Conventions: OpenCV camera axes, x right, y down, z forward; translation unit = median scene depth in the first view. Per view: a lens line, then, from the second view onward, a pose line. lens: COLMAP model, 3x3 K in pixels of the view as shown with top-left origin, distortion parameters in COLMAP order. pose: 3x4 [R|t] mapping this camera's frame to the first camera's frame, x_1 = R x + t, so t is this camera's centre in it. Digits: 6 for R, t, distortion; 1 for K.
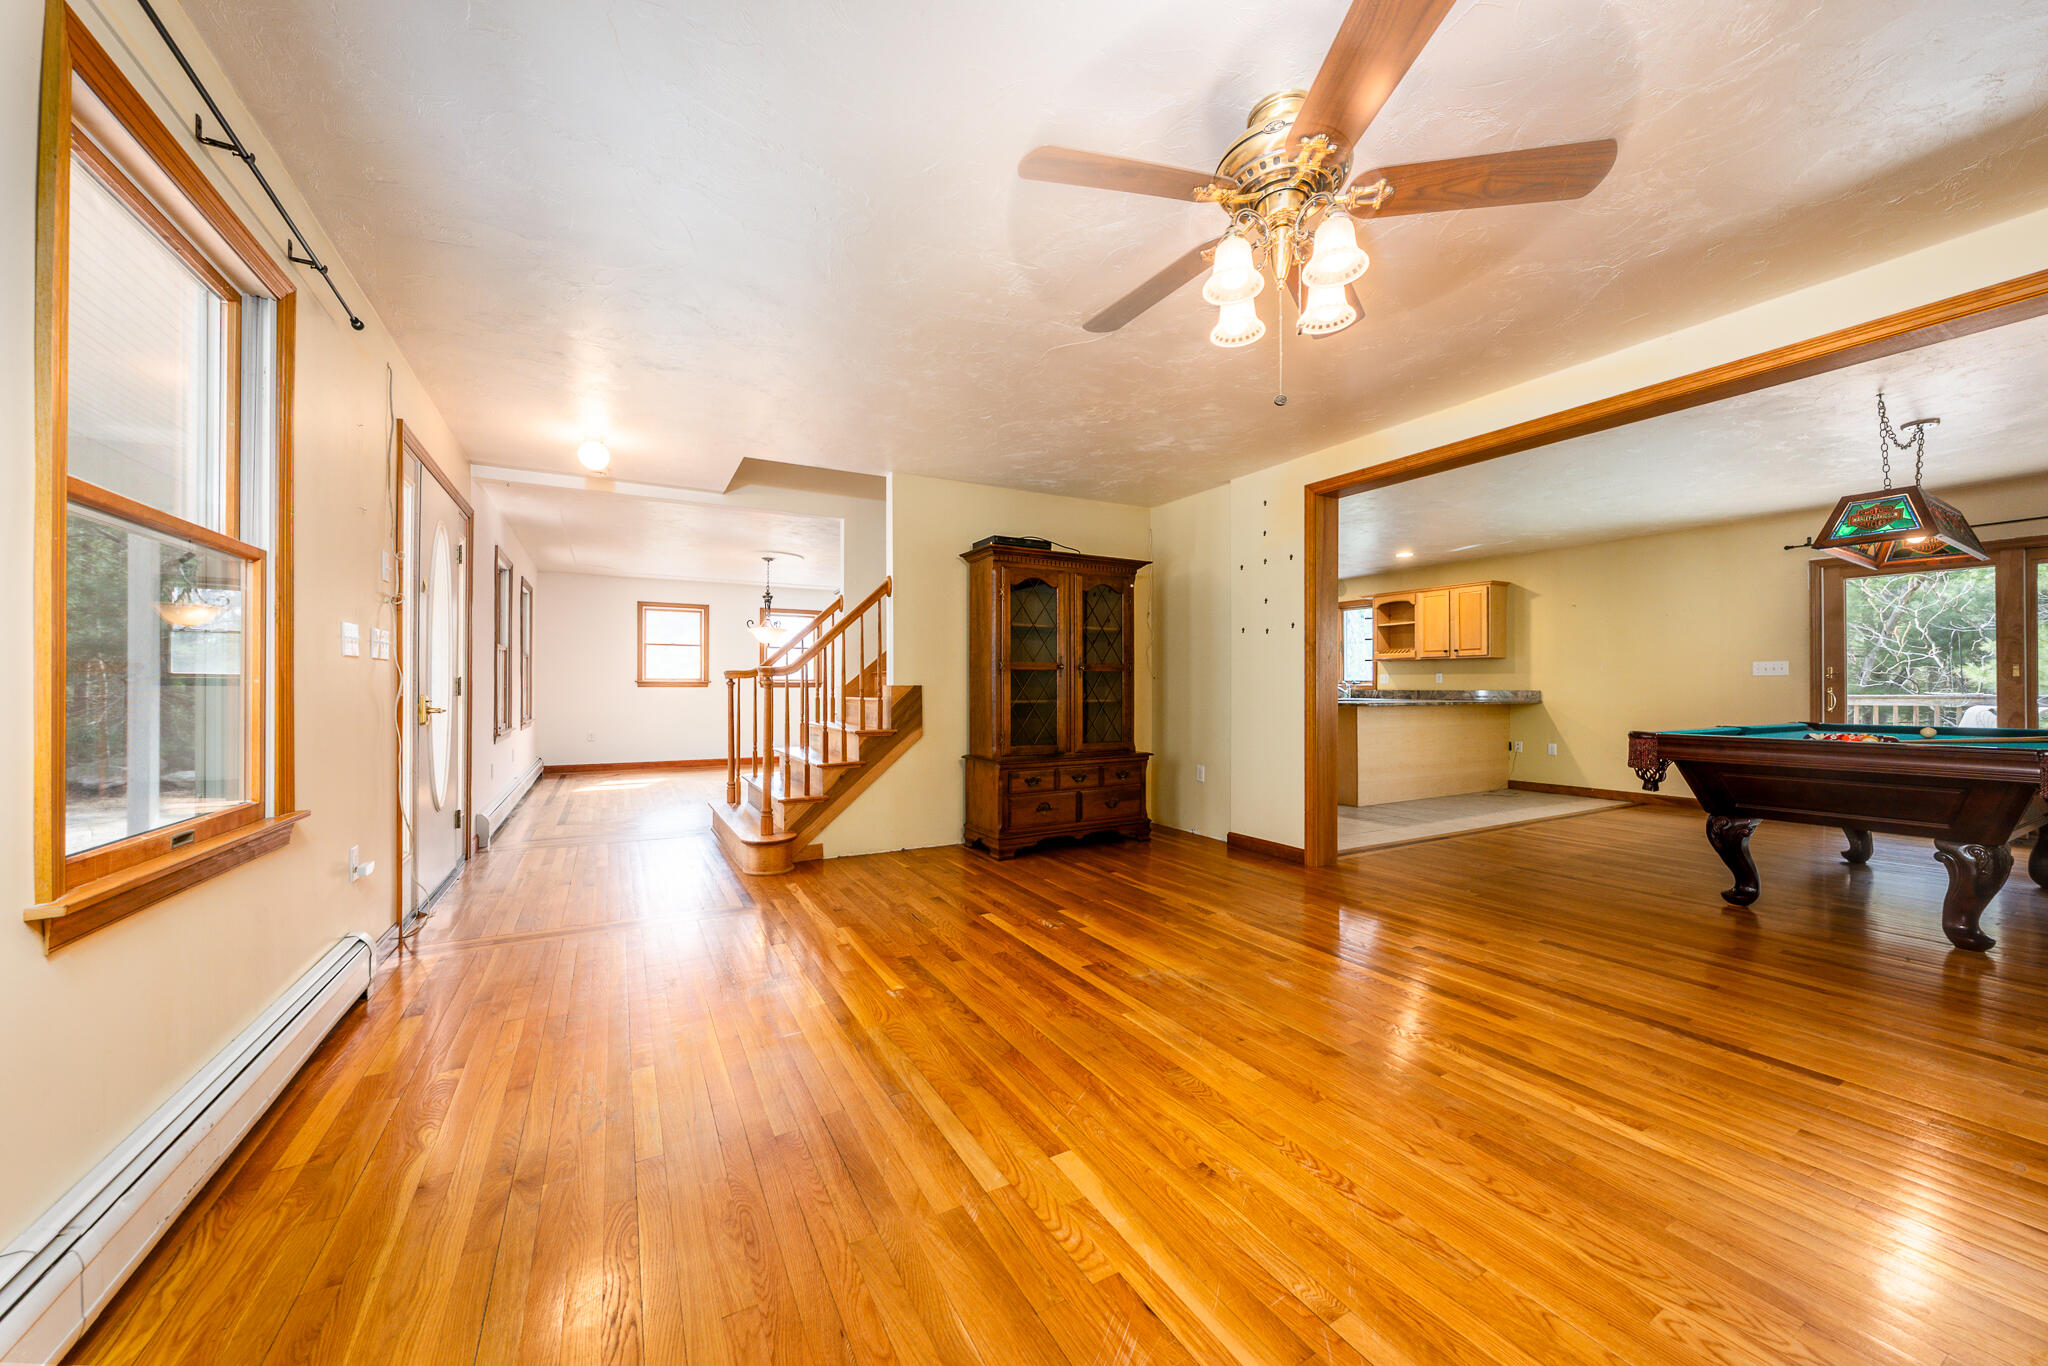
lens RADIAL K [[716.7, 0, 1022.2], [0, 716.7, 699.2], [0, 0, 1]] dist [-0.021176, -0.000119]
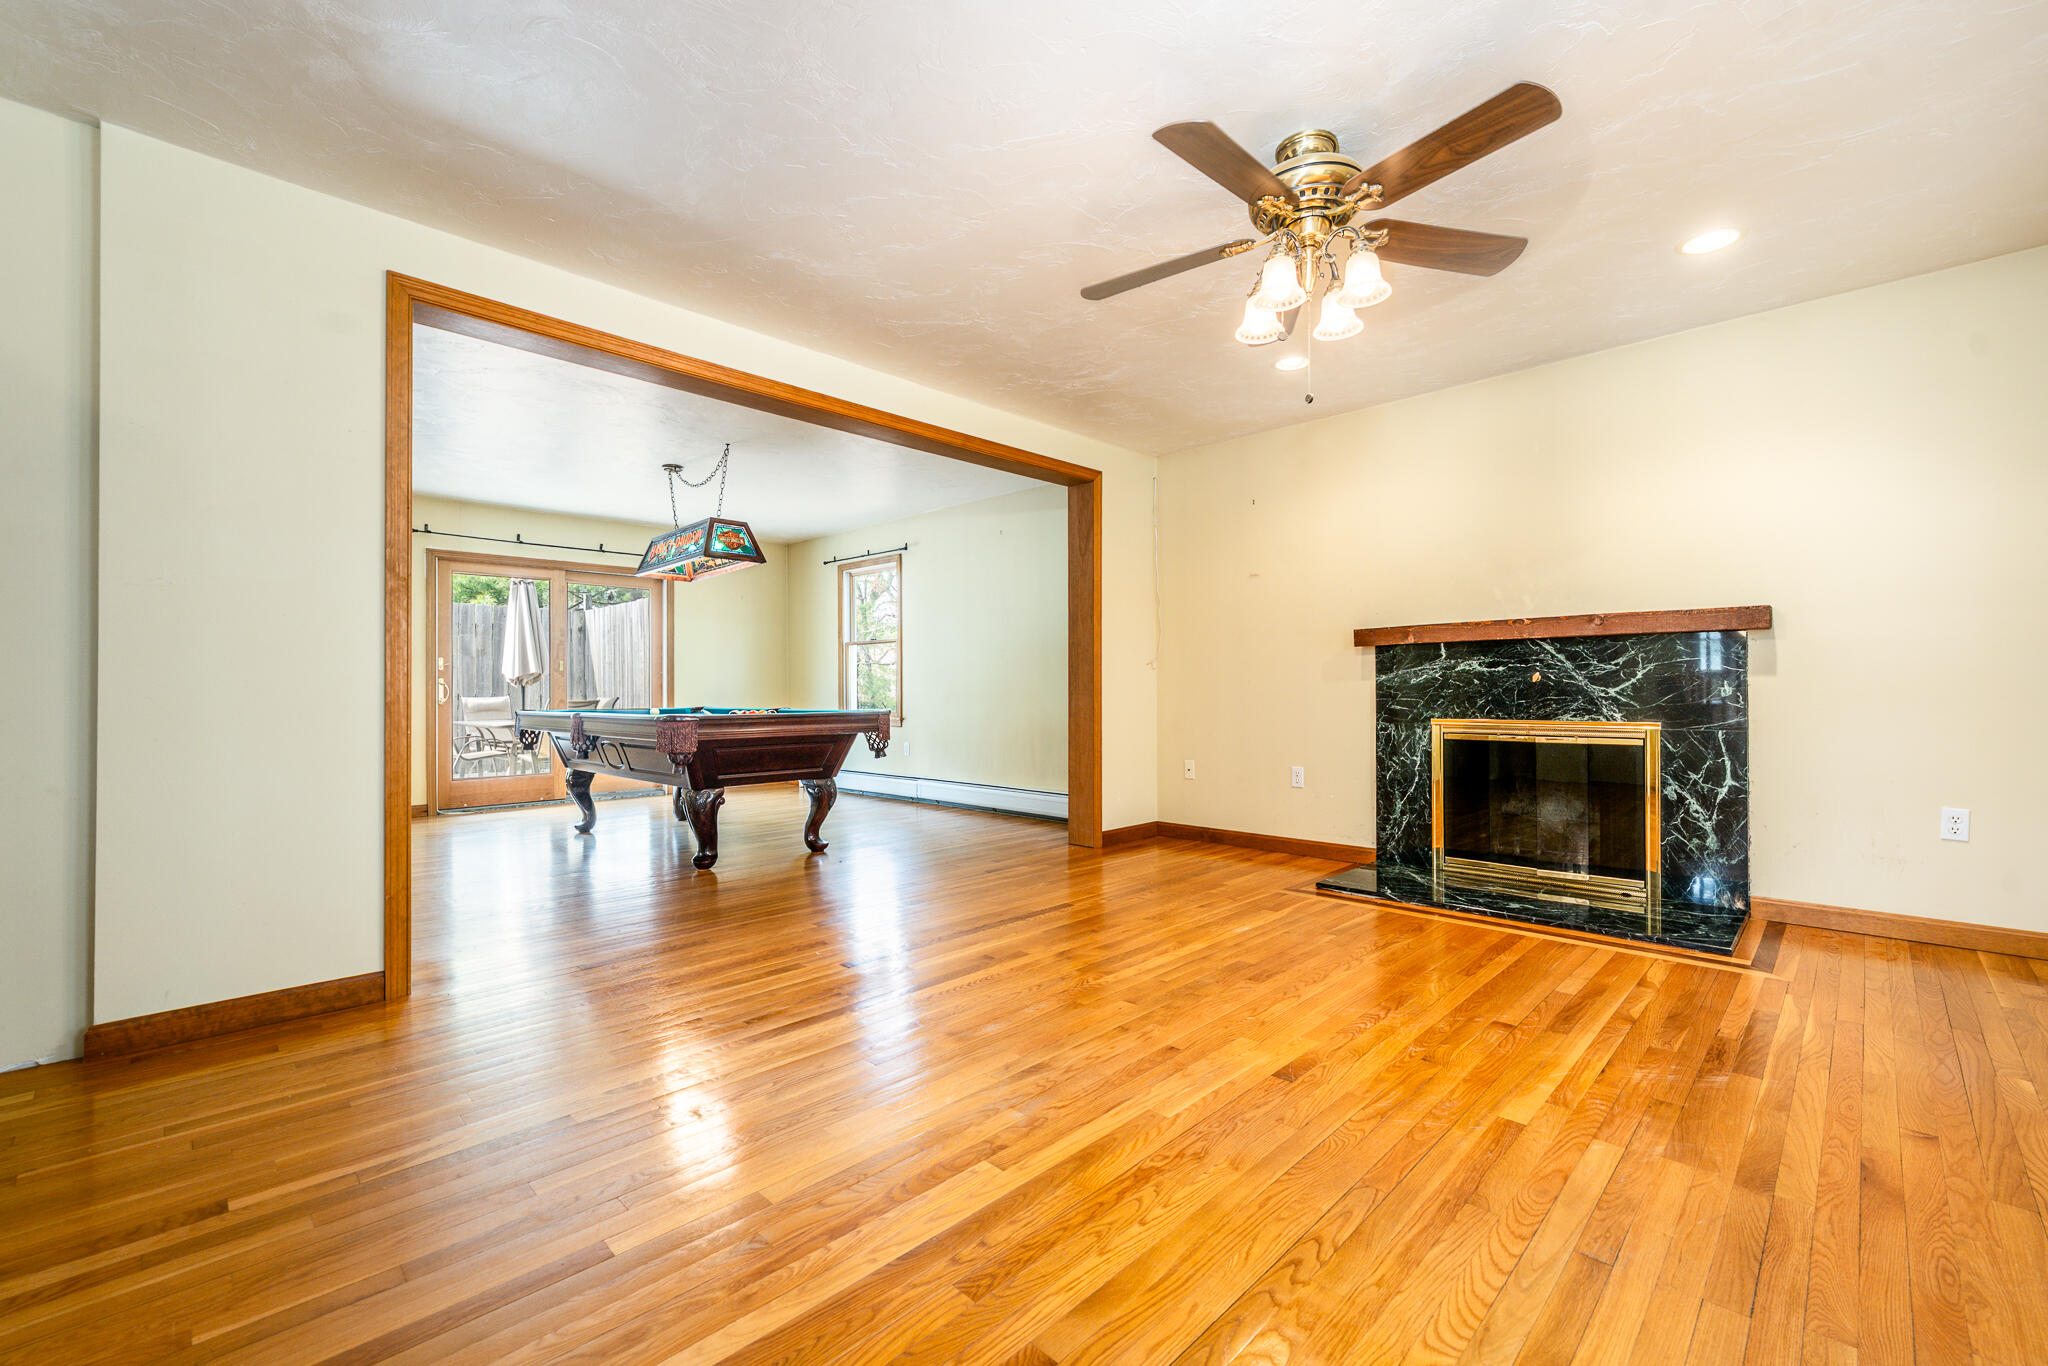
lens RADIAL K [[857.7, 0, 1022.2], [0, 857.7, 675.3], [0, 0, 1]] dist [-0.000611, -0.000404]
pose [[-0.277436, 0.015926, 0.960612, -0.608472], [0.016132, 0.999799, -0.011917, 0.022409], [-0.960609, 0.012191, -0.277637, 1.329923]]
